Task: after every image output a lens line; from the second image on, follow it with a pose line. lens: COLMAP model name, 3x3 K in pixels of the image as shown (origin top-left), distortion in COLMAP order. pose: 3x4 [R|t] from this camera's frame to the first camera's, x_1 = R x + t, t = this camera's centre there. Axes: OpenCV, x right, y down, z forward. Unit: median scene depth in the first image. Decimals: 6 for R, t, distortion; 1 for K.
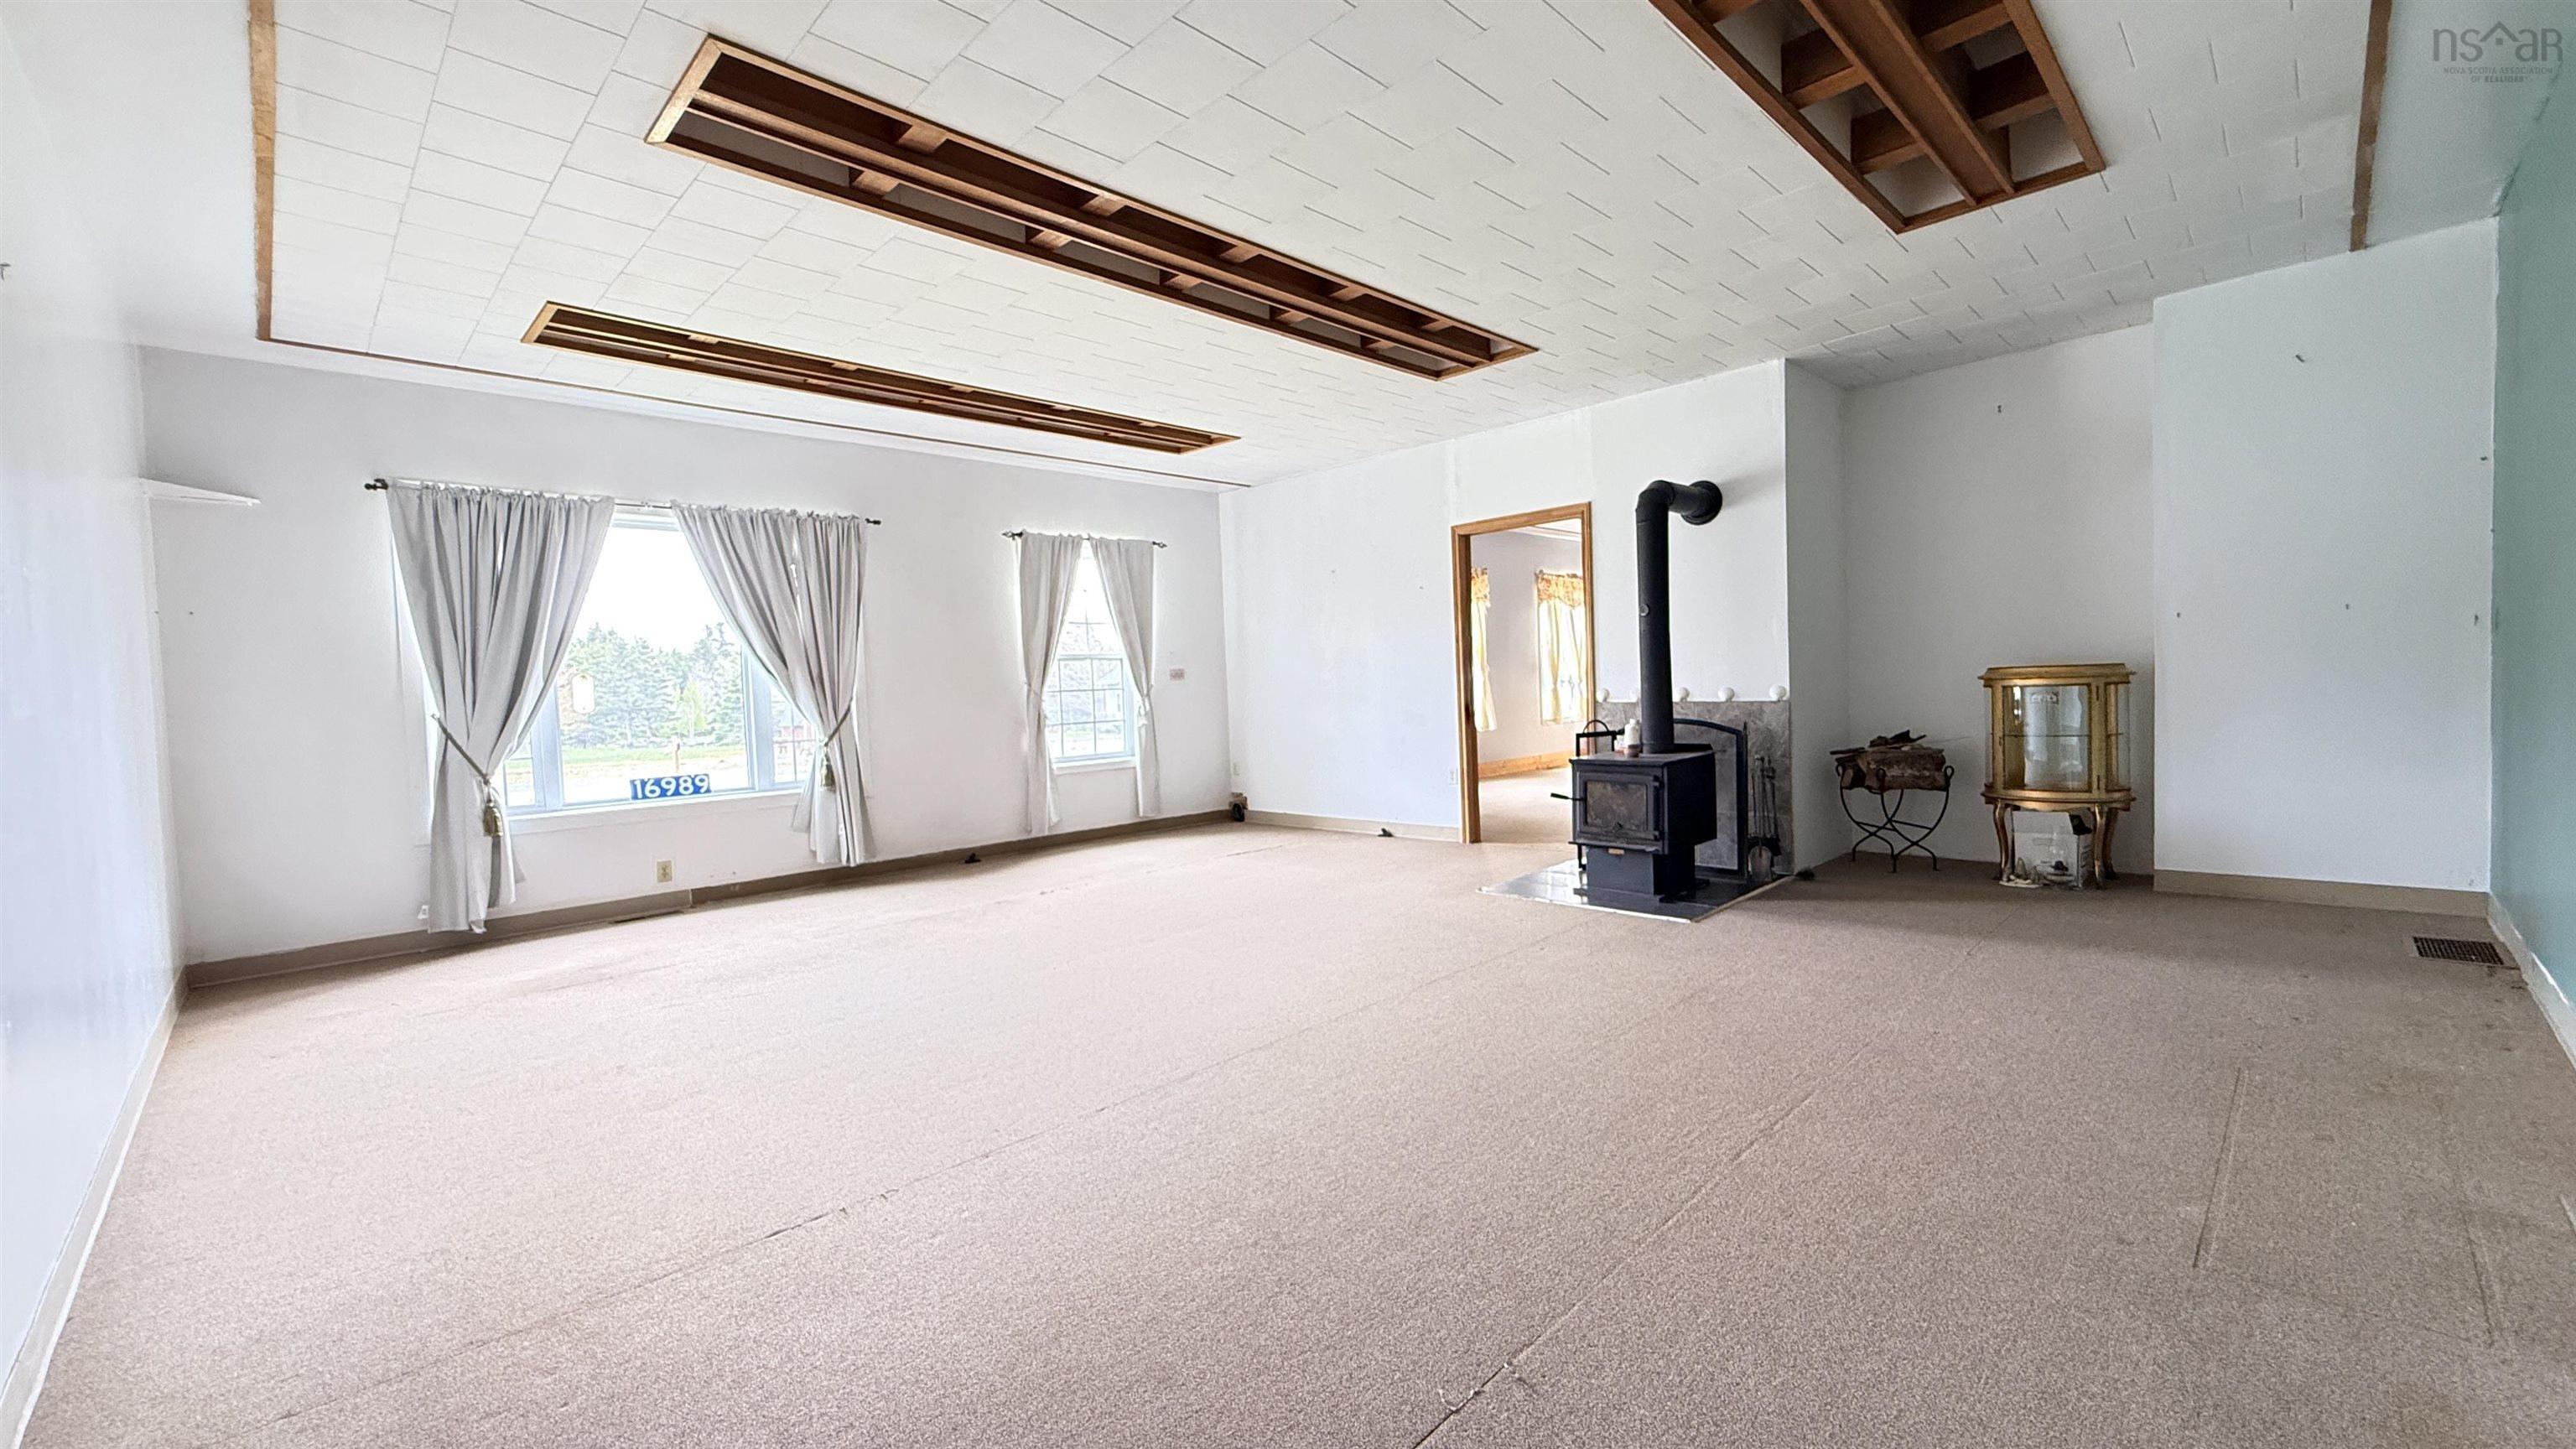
lens RADIAL K [[1020.9, 0, 1294.6], [0, 1020.9, 710.5], [0, 0, 1]] dist [-0.001758, 0.000896]
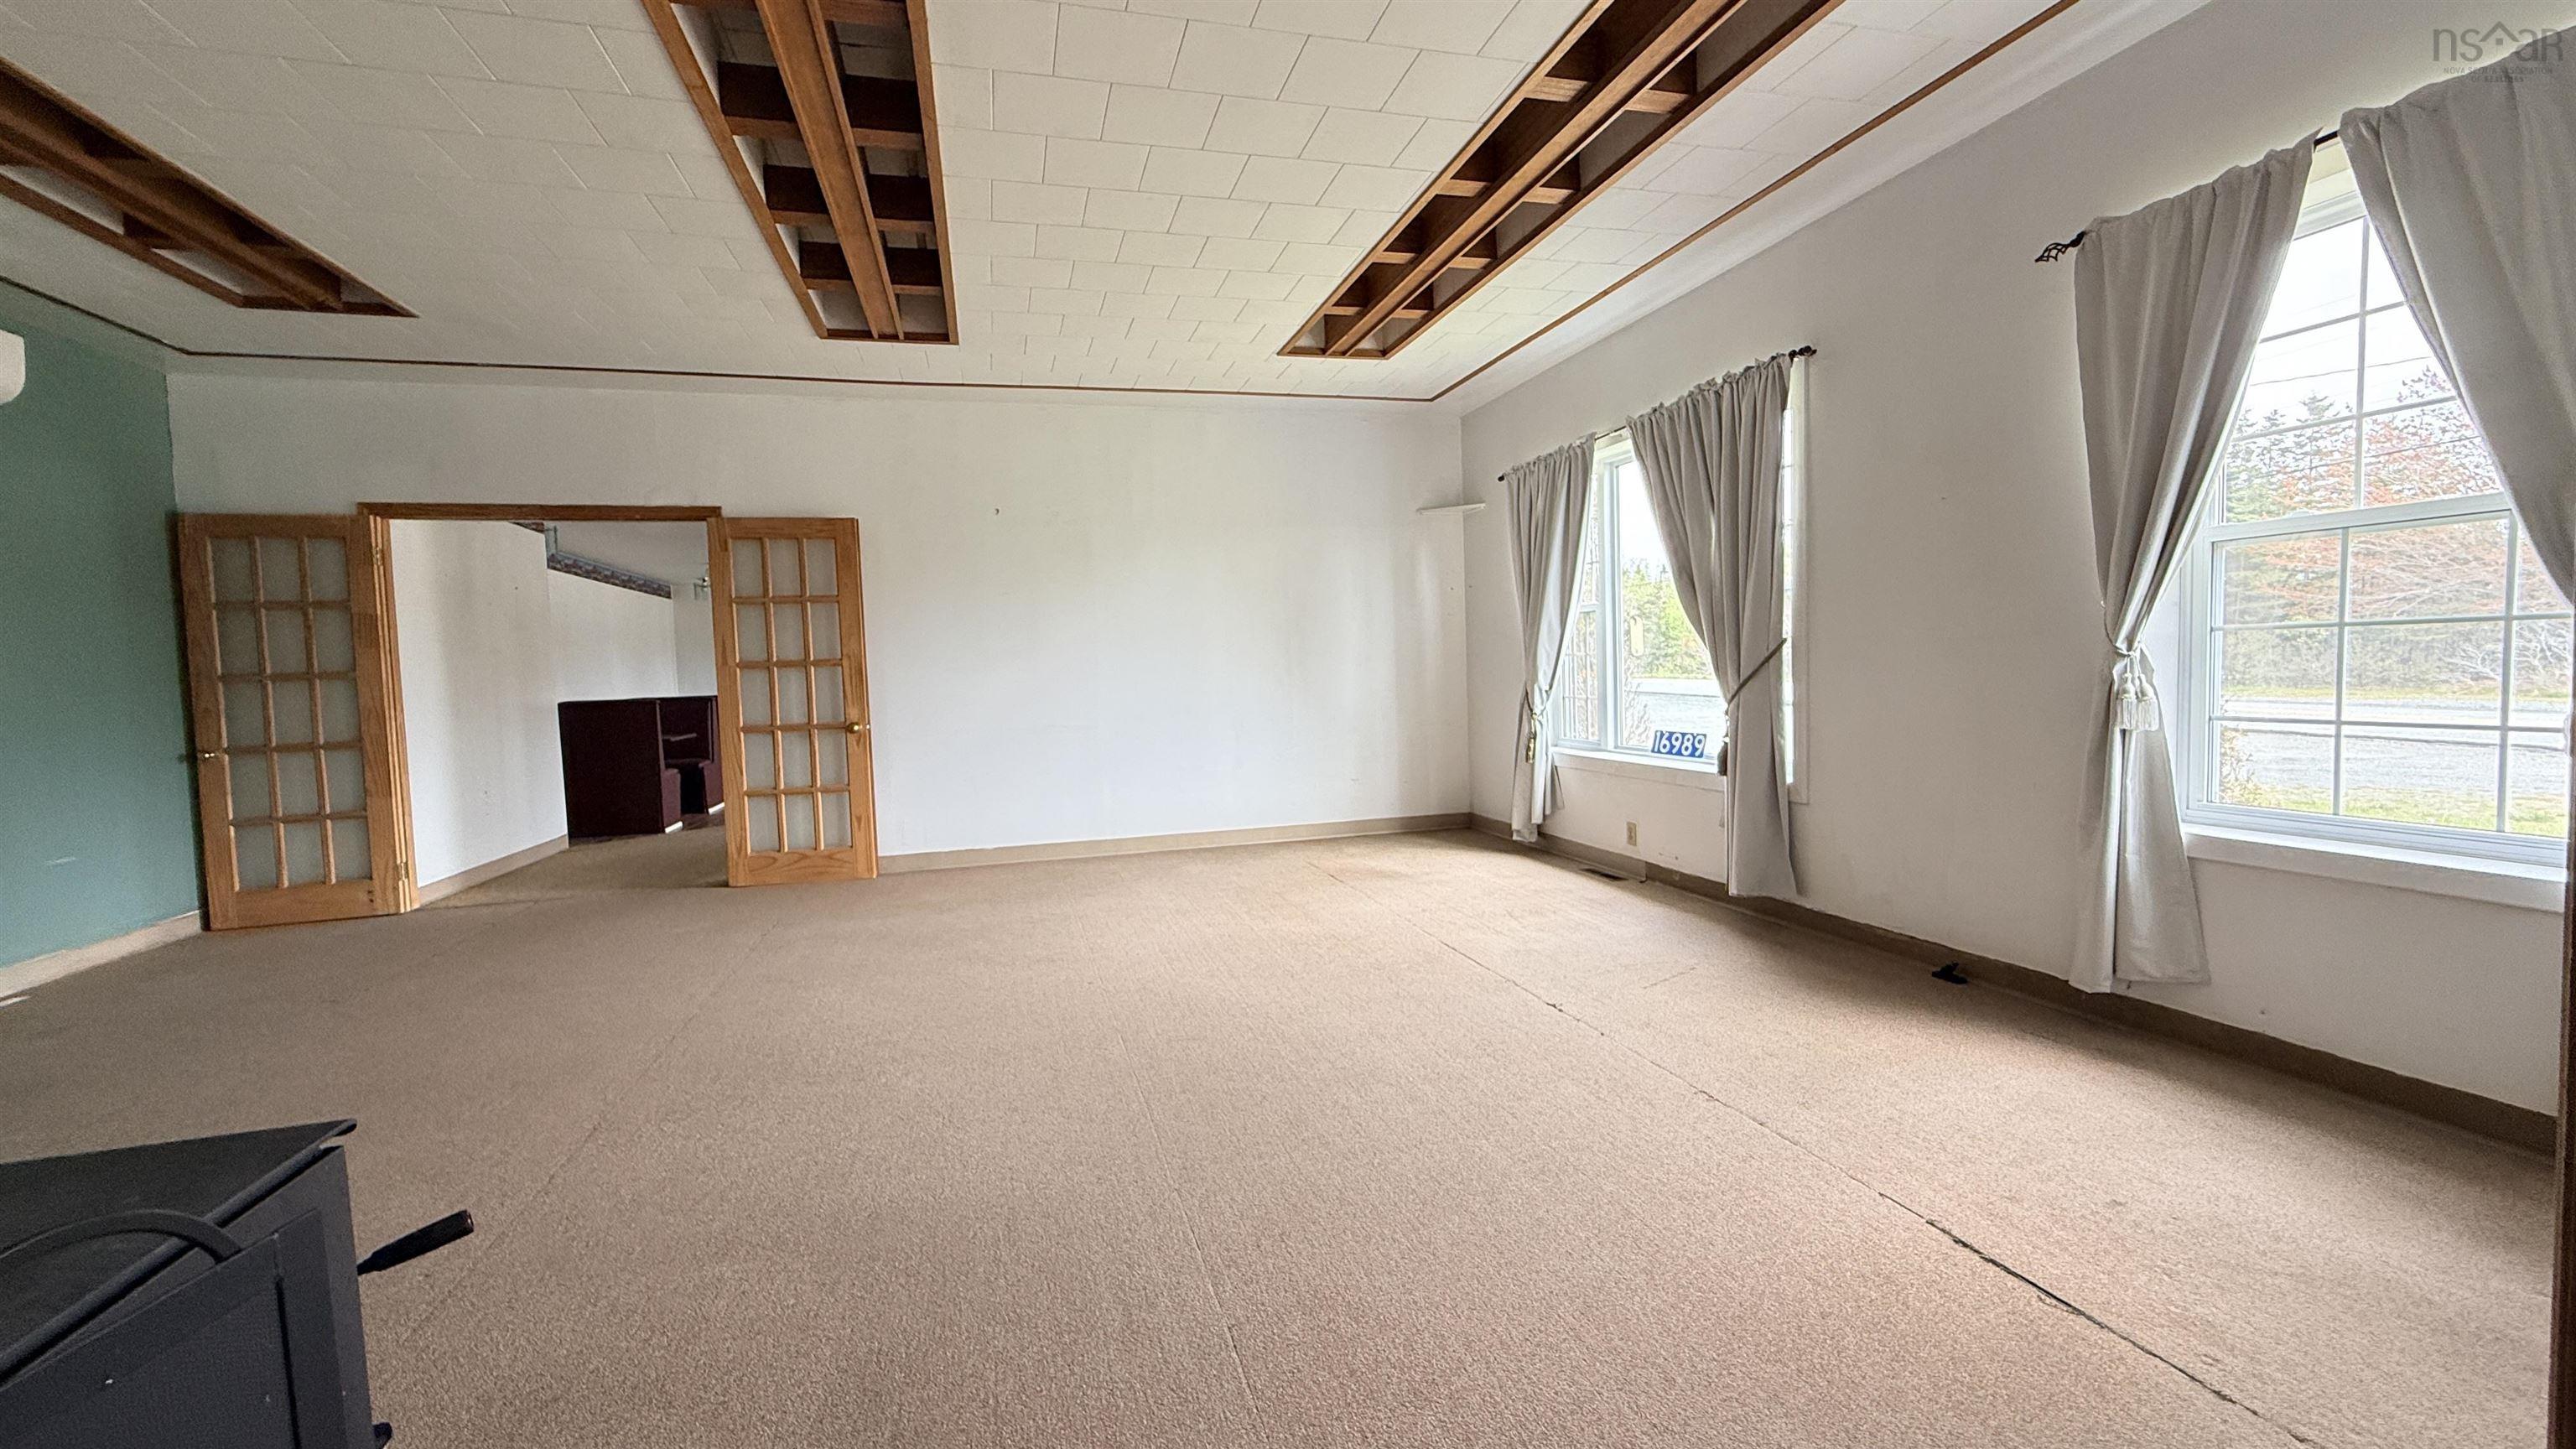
lens RADIAL K [[1020.9, 0, 1286.2], [0, 1020.9, 733.7], [0, 0, 1]] dist [-0.001758, 0.000896]
pose [[-0.471260, 0.109307, -0.875195, 0.304263], [0.026804, 0.993607, 0.109663, -0.037921], [0.881587, 0.028221, -0.471177, 1.109936]]
